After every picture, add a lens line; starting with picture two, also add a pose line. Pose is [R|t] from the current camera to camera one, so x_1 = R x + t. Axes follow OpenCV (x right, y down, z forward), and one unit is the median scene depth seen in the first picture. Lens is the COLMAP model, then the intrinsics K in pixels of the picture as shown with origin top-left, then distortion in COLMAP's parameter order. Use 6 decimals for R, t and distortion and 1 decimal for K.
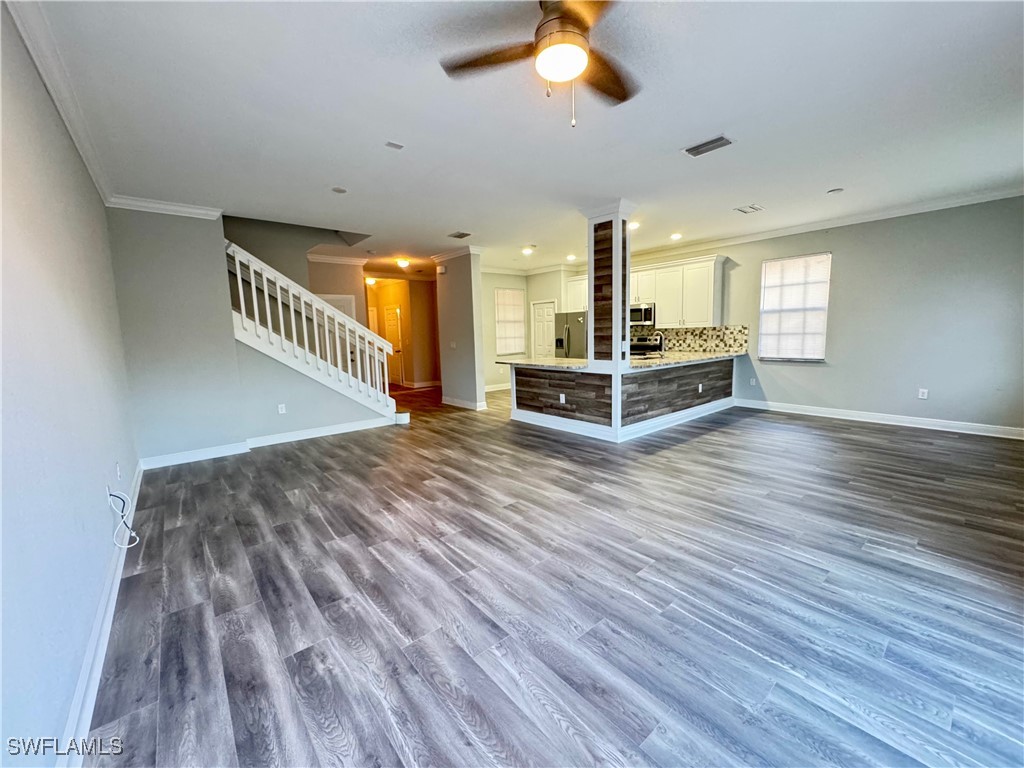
lens RADIAL K [[413.6, 0, 512.0], [0, 413.6, 384.0], [0, 0, 1]] dist [-0.001619, -0.000258]
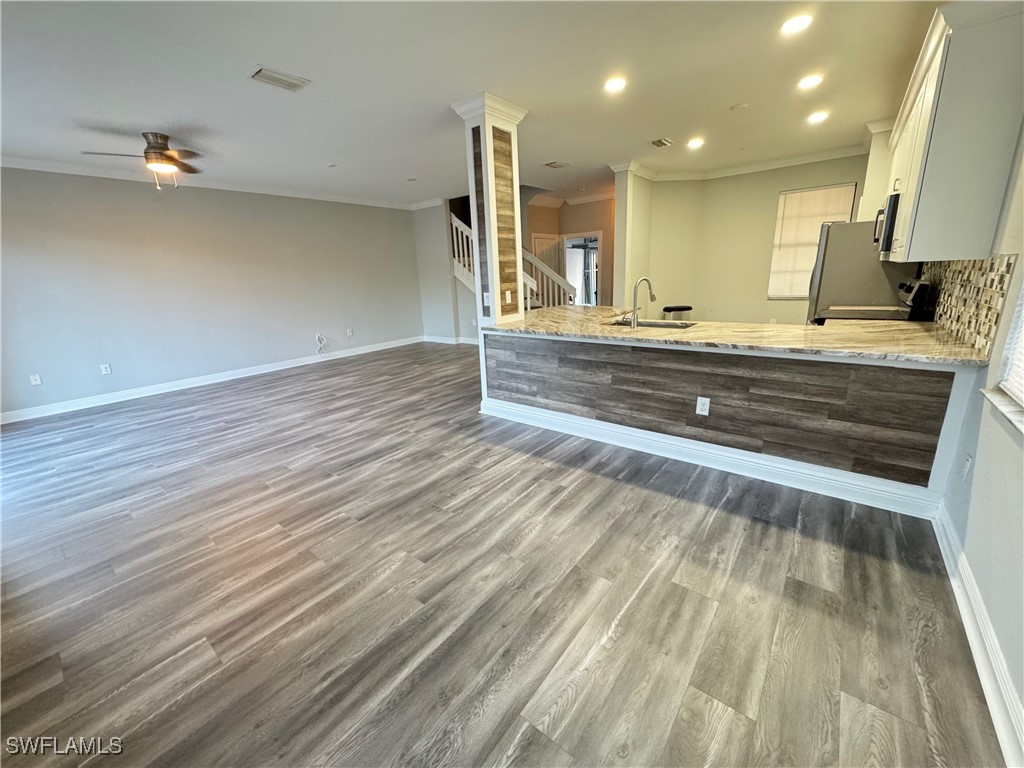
lens RADIAL K [[413.6, 0, 512.0], [0, 413.6, 384.0], [0, 0, 1]] dist [-0.001619, -0.000258]
pose [[0.191539, 0.273278, -0.942673, 1.313814], [-0.087324, 0.961391, 0.260962, -0.178668], [0.977593, 0.032334, 0.208008, 1.093897]]
